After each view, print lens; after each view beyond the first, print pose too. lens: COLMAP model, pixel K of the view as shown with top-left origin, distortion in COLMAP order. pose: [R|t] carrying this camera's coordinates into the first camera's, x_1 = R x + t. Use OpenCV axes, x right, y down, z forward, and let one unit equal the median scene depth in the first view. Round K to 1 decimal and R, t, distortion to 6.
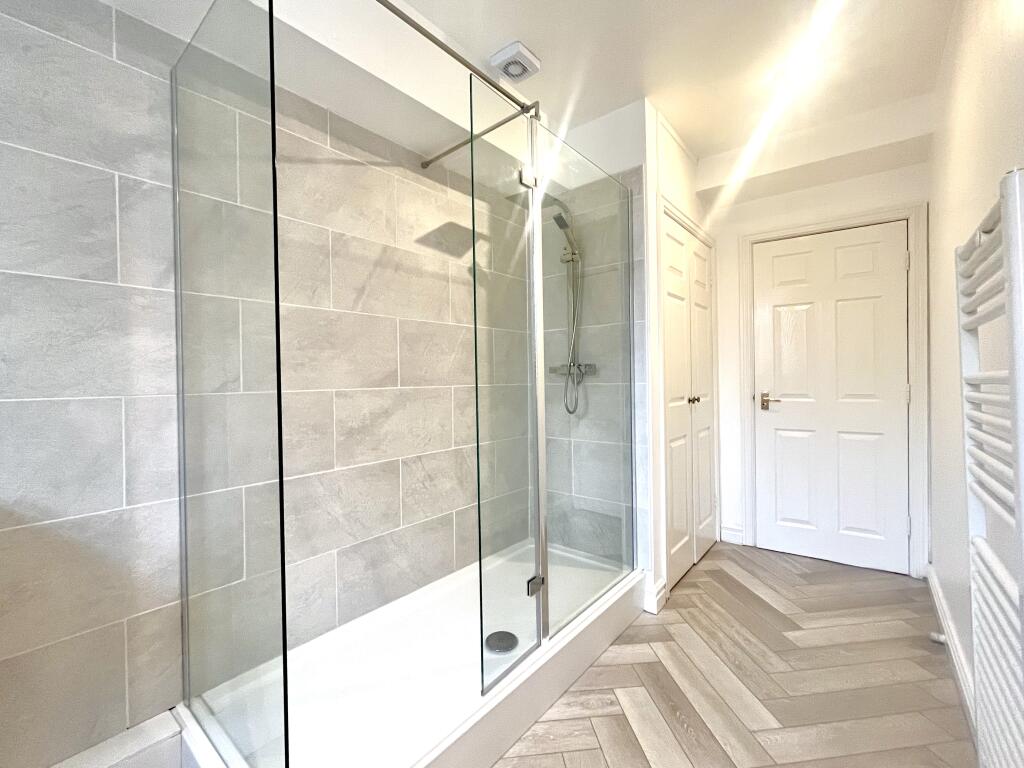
lens RADIAL K [[433.9, 0, 509.9], [0, 433.9, 383.1], [0, 0, 1]] dist [-0.006879, 0.000327]
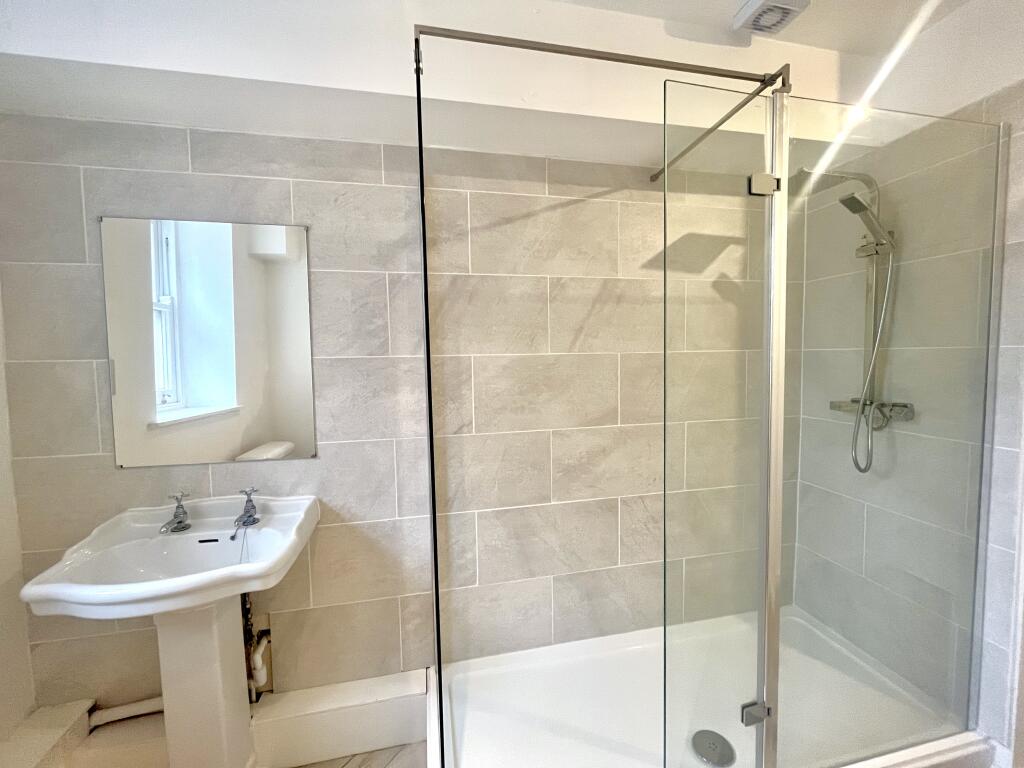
lens RADIAL K [[409.6, 0, 514.9], [0, 409.6, 382.4], [0, 0, 1]] dist [-0.003038, -0.000163]
pose [[0.788510, 0.040150, -0.613710, 0.127638], [0.000511, 0.997824, 0.065937, -0.158026], [0.615022, -0.052306, 0.786773, 0.157265]]
